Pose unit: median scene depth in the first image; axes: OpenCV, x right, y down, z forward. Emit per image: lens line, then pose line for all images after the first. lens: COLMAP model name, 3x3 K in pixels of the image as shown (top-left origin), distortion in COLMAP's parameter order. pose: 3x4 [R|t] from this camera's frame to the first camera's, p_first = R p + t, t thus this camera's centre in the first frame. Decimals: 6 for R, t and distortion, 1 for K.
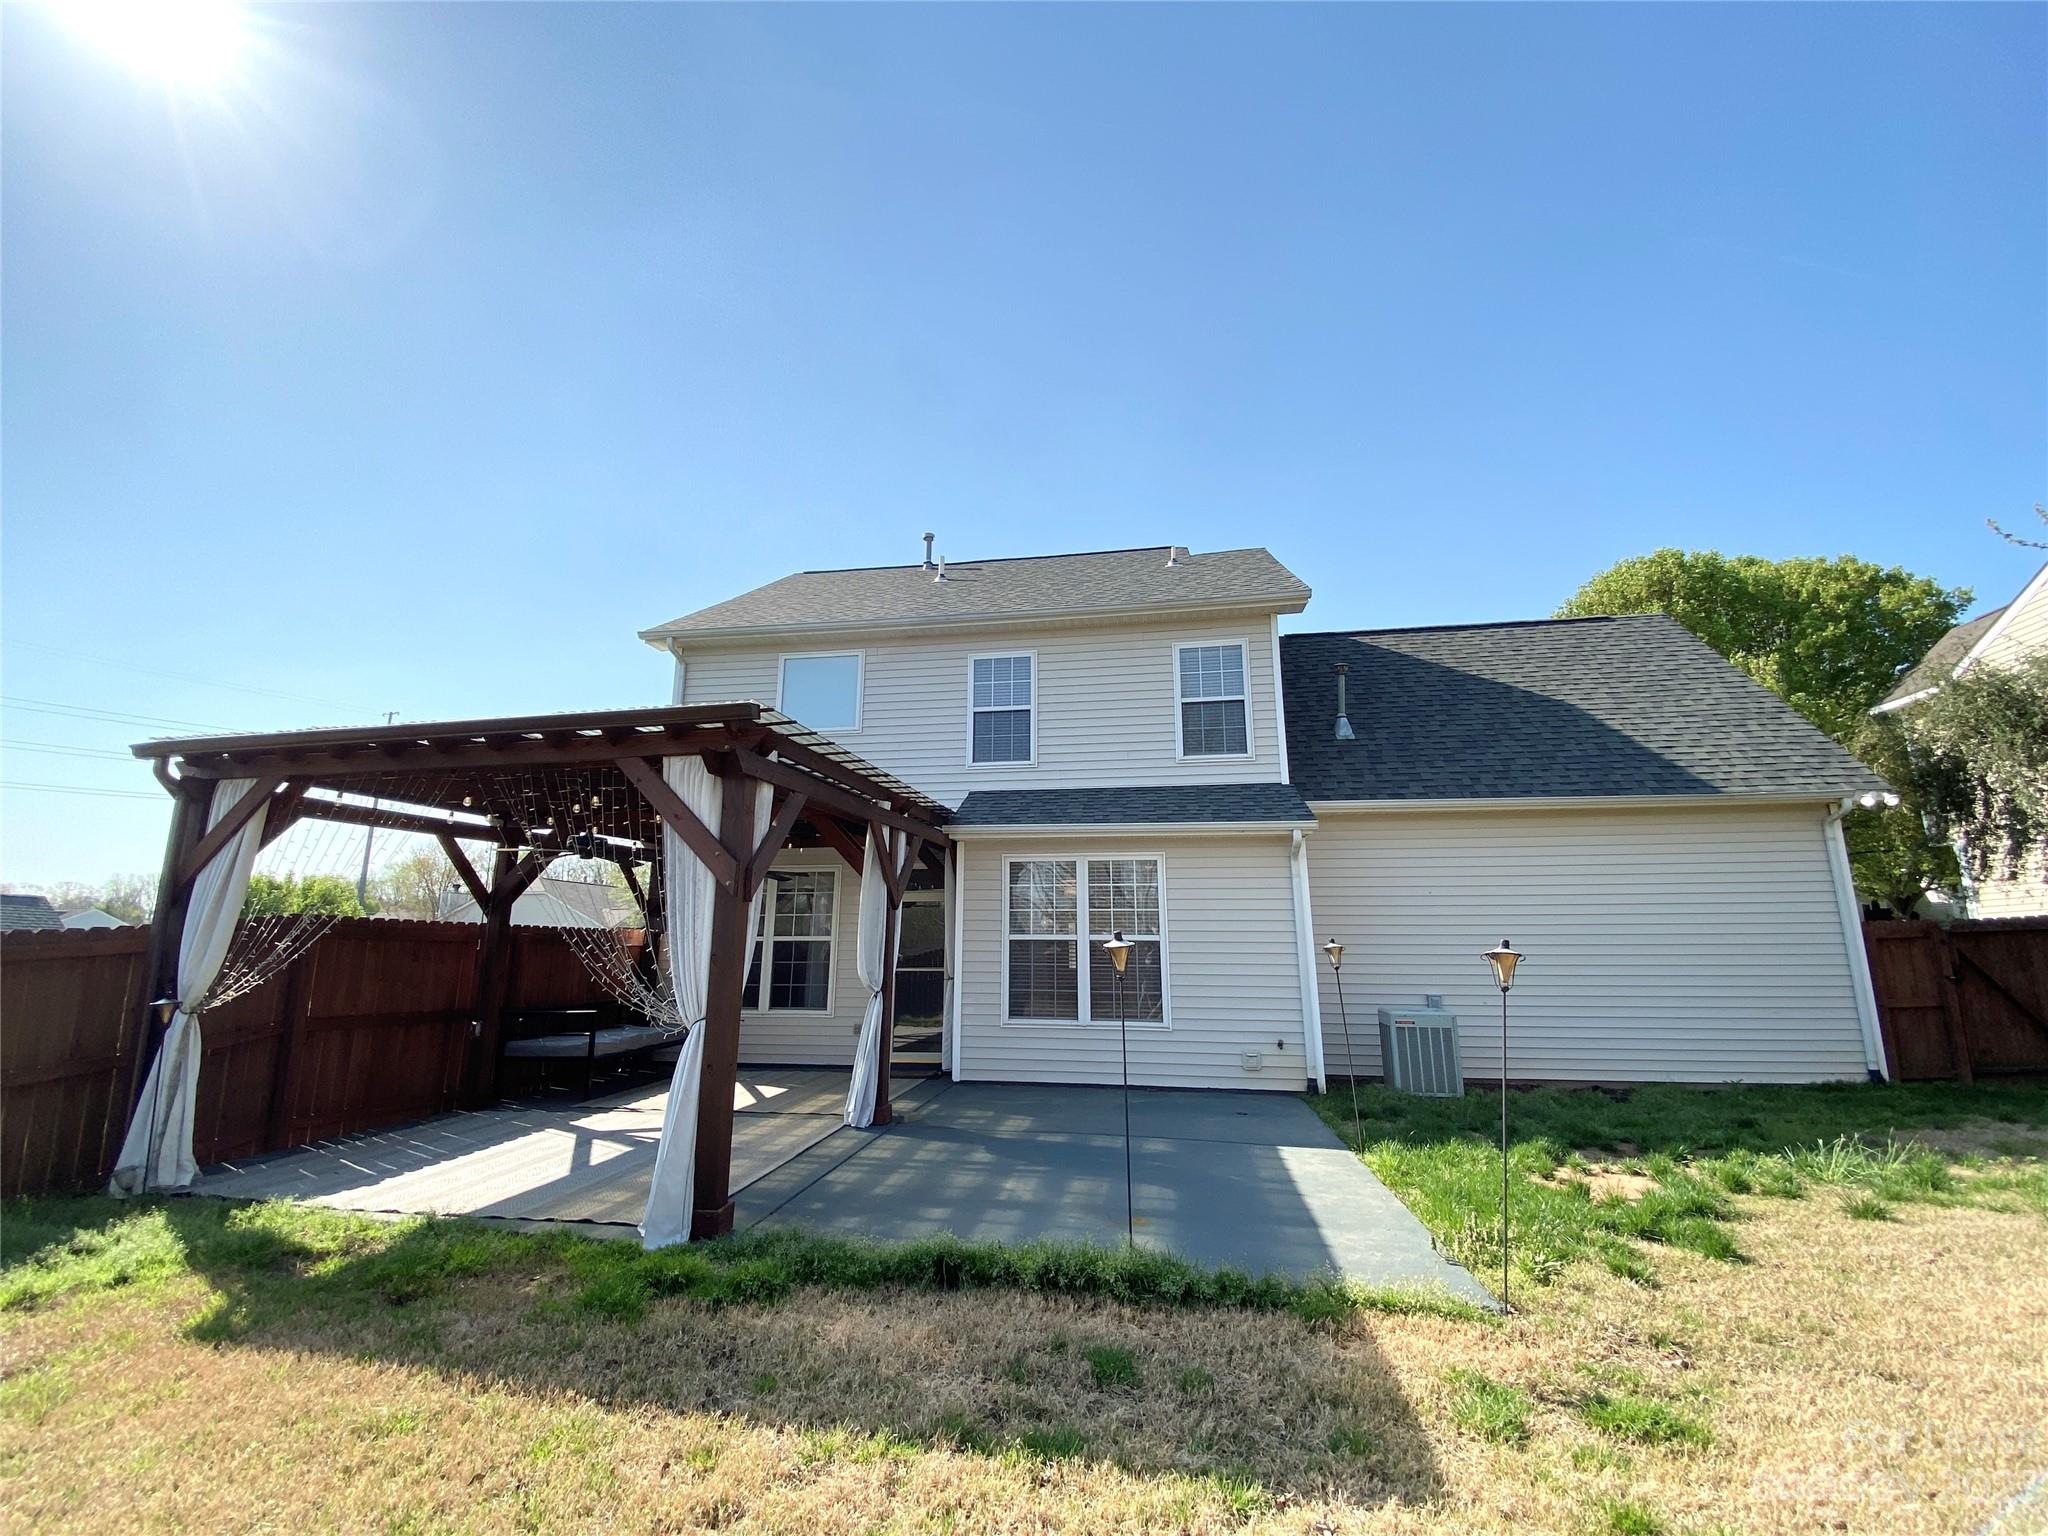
lens RADIAL K [[836.5, 0, 1014.6], [0, 836.5, 762.2], [0, 0, 1]] dist [0.031314, -0.027512]
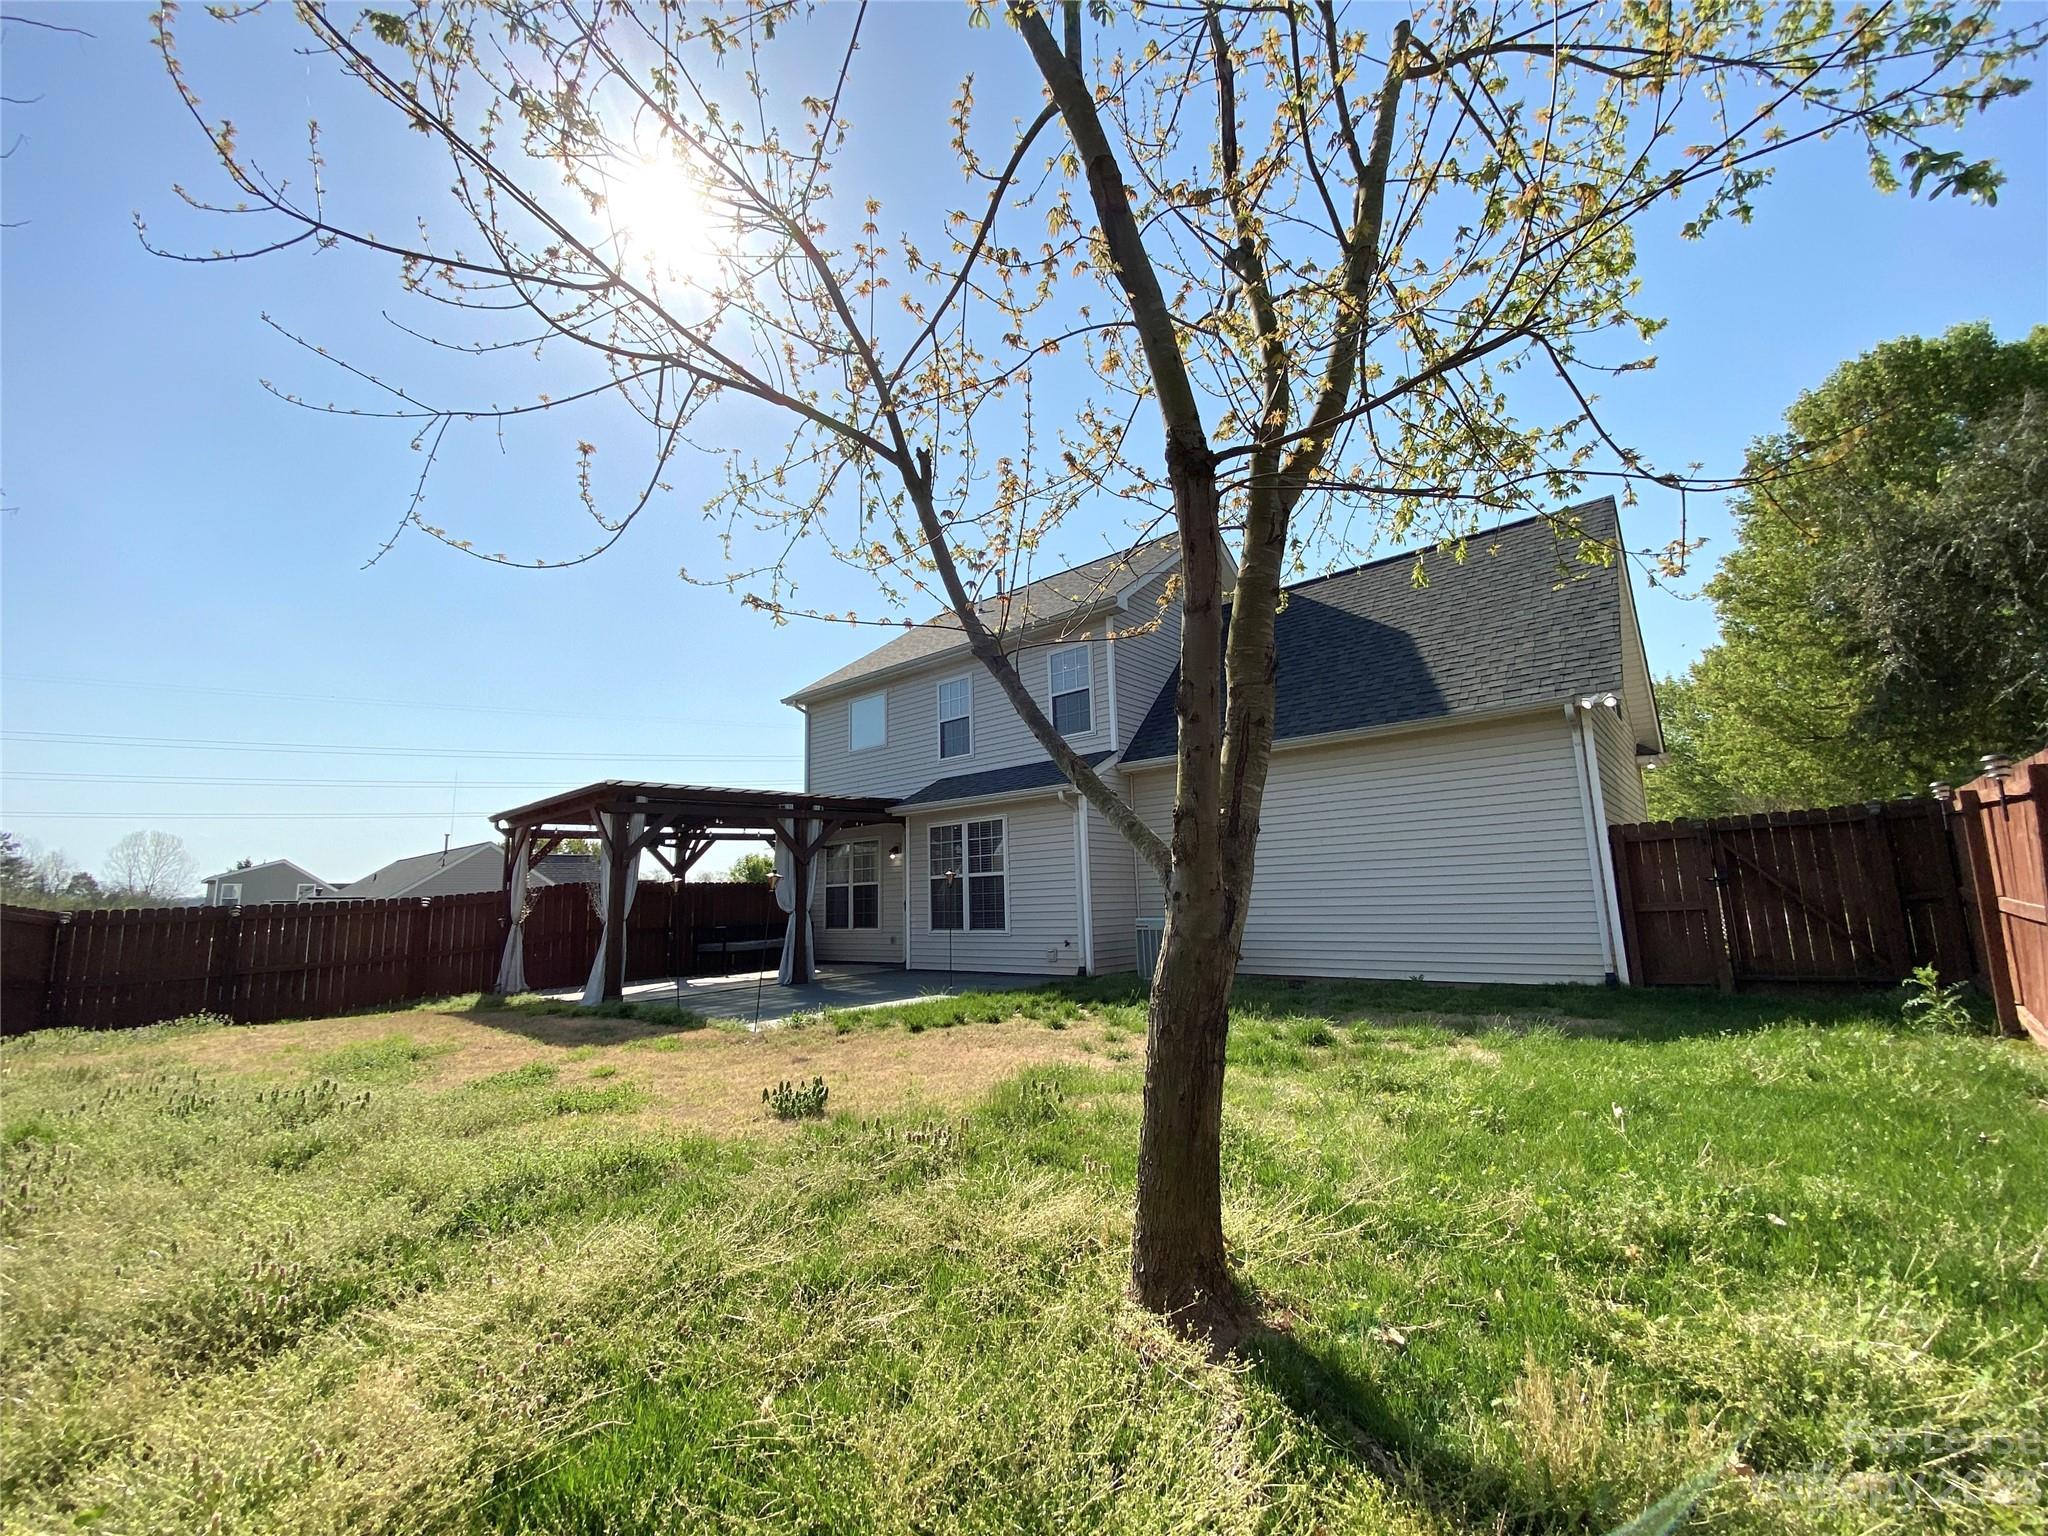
lens RADIAL K [[836.5, 0, 1014.6], [0, 836.5, 762.2], [0, 0, 1]] dist [0.031314, -0.027512]
pose [[0.843743, -0.115972, -0.524068, 0.988433], [0.149496, 0.988519, 0.021935, -0.006405], [0.515508, -0.096853, 0.851394, -0.193127]]
